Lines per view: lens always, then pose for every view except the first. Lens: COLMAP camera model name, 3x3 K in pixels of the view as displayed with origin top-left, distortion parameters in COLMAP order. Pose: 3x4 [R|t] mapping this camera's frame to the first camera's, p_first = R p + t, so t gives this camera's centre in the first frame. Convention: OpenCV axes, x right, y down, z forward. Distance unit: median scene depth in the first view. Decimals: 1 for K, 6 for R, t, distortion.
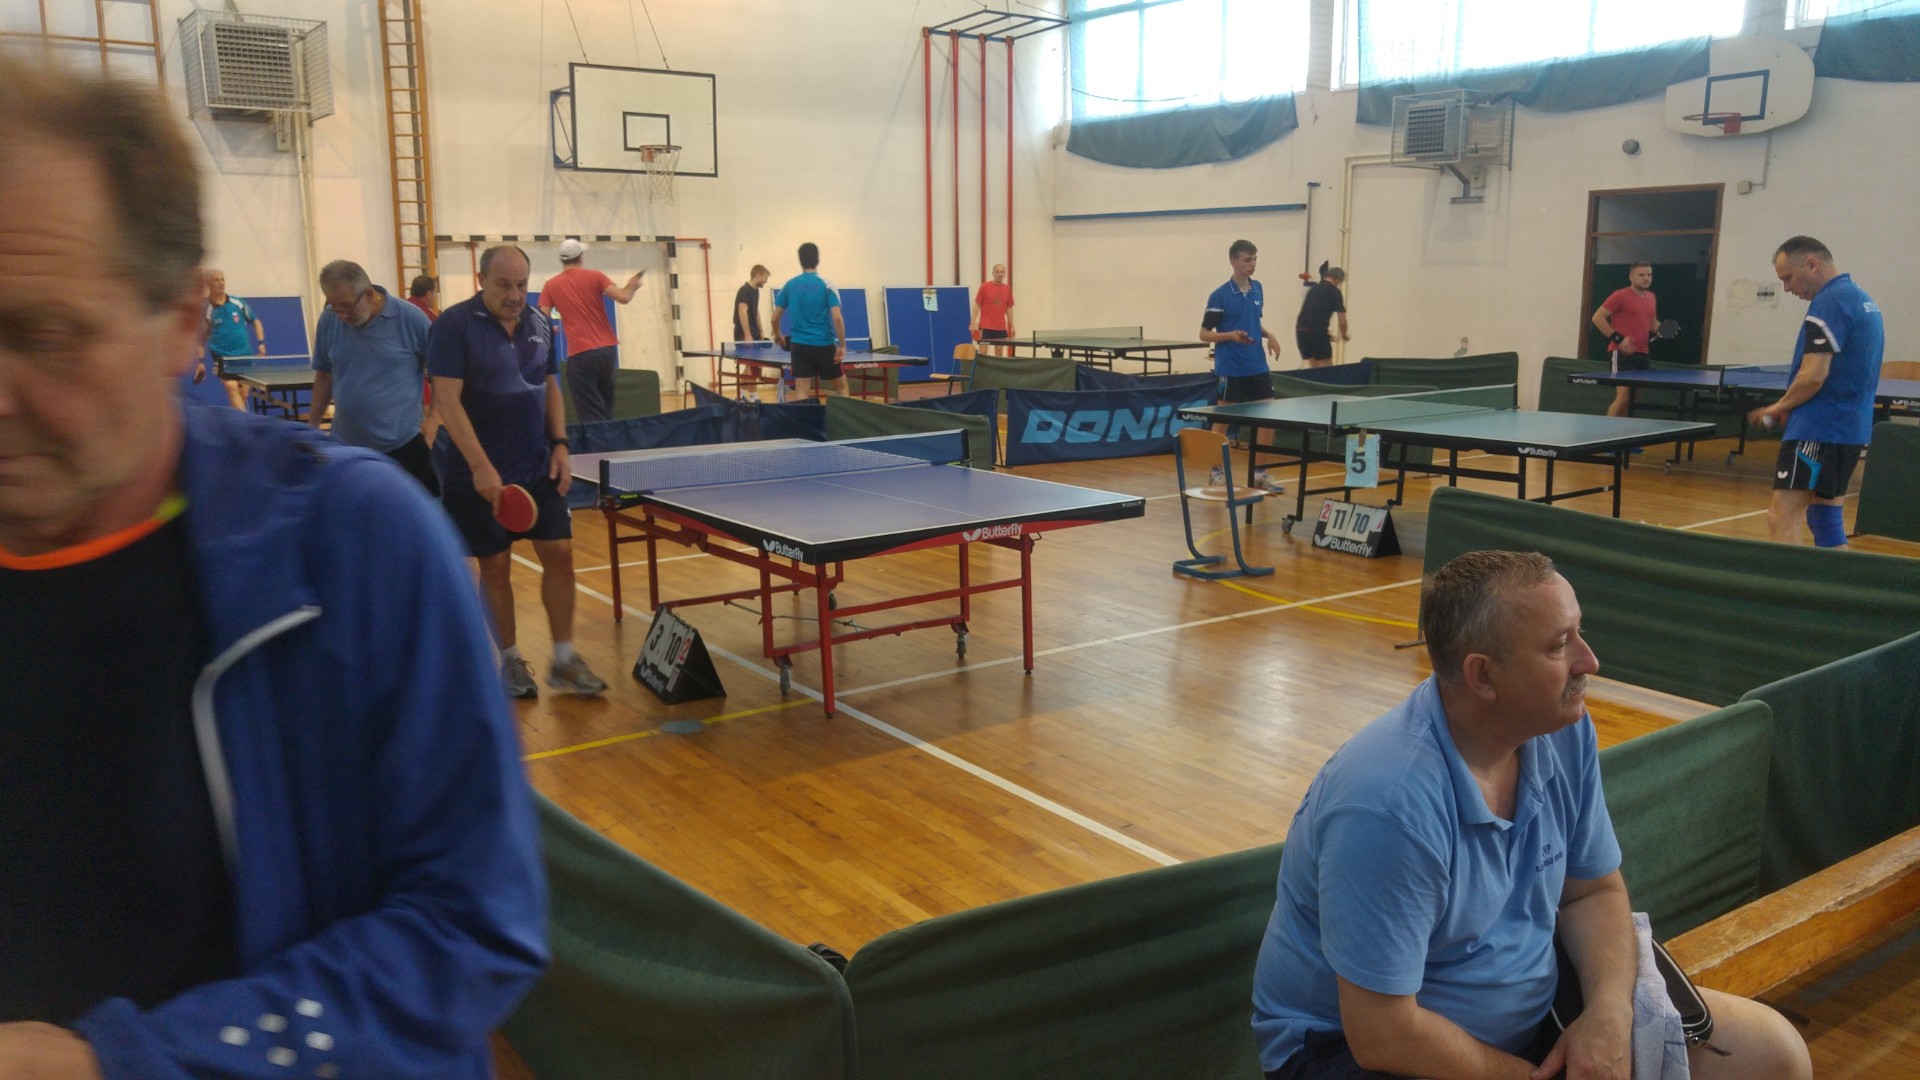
lens RADIAL K [[1449.6, 0, 953.8], [0, 1449.6, 550.5], [0, 0, 1]] dist [-0.012880, 0.049210]
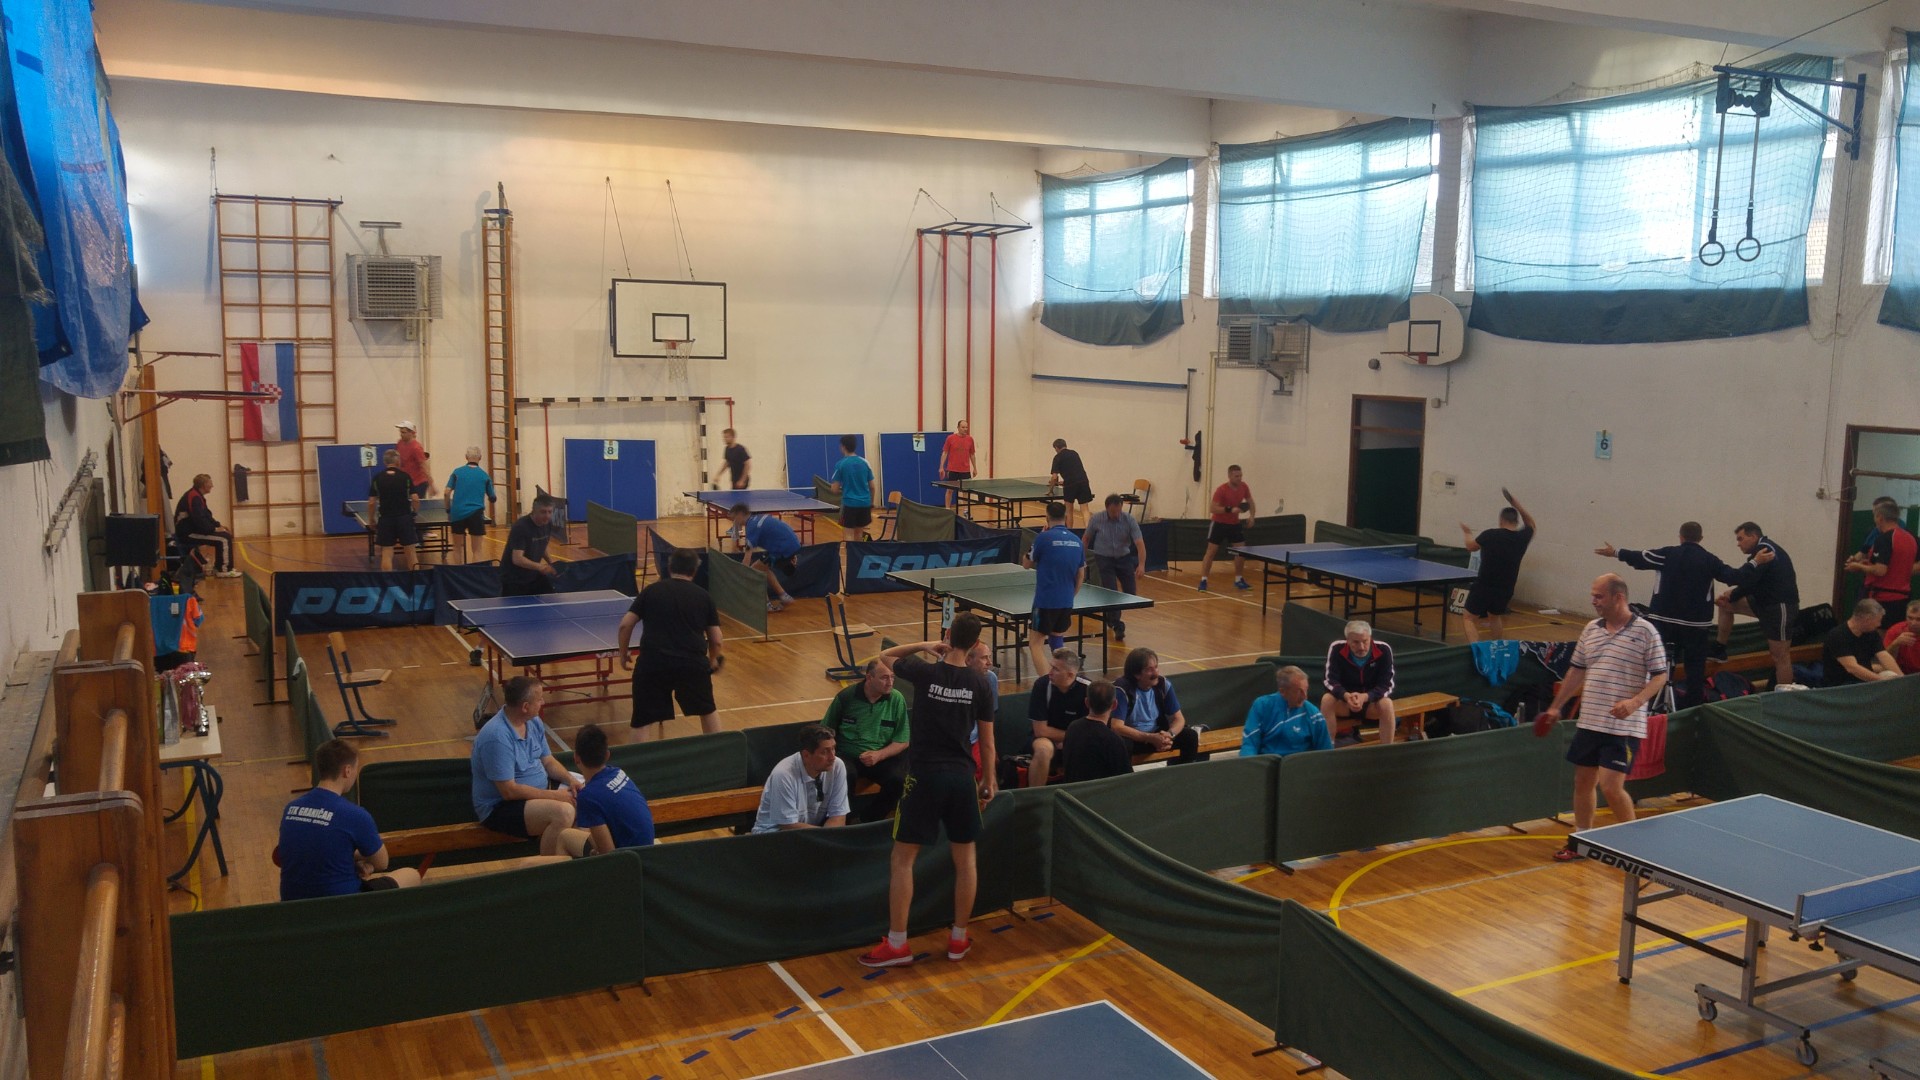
lens RADIAL K [[1559.0, 0, 1002.1], [0, 1559.0, 554.0], [0, 0, 1]] dist [0.010927, -0.036688]
pose [[0.992774, 0.034543, -0.114917, 0.265537], [-0.040260, 0.998045, -0.047797, -0.022526], [0.113042, 0.052078, 0.992224, -0.386698]]
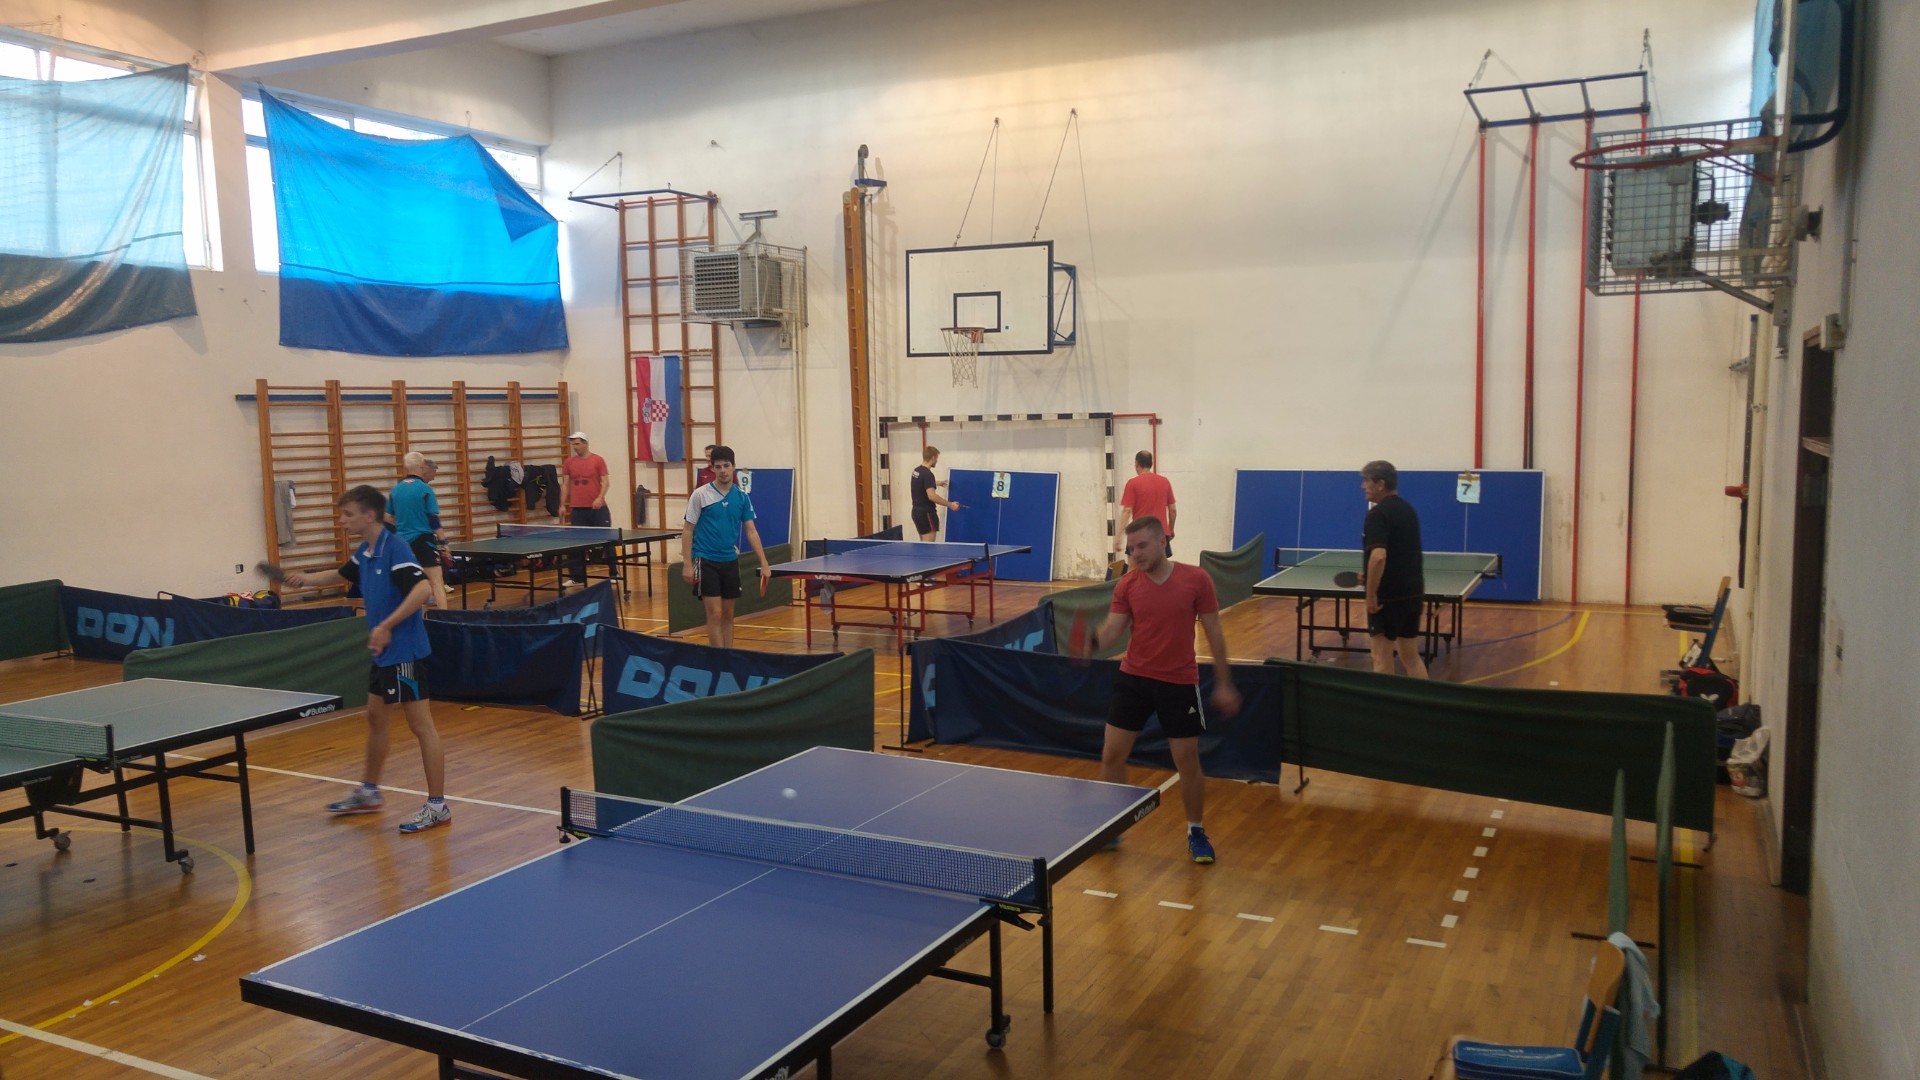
lens RADIAL K [[1449.6, 0, 934.3], [0, 1449.6, 574.4], [0, 0, 1]] dist [-0.012880, 0.049210]
pose [[0.473927, 0.098637, -0.875022, 0.621238], [-0.155330, 0.987488, 0.027186, -0.138986], [0.866756, 0.123034, 0.483319, 0.537152]]
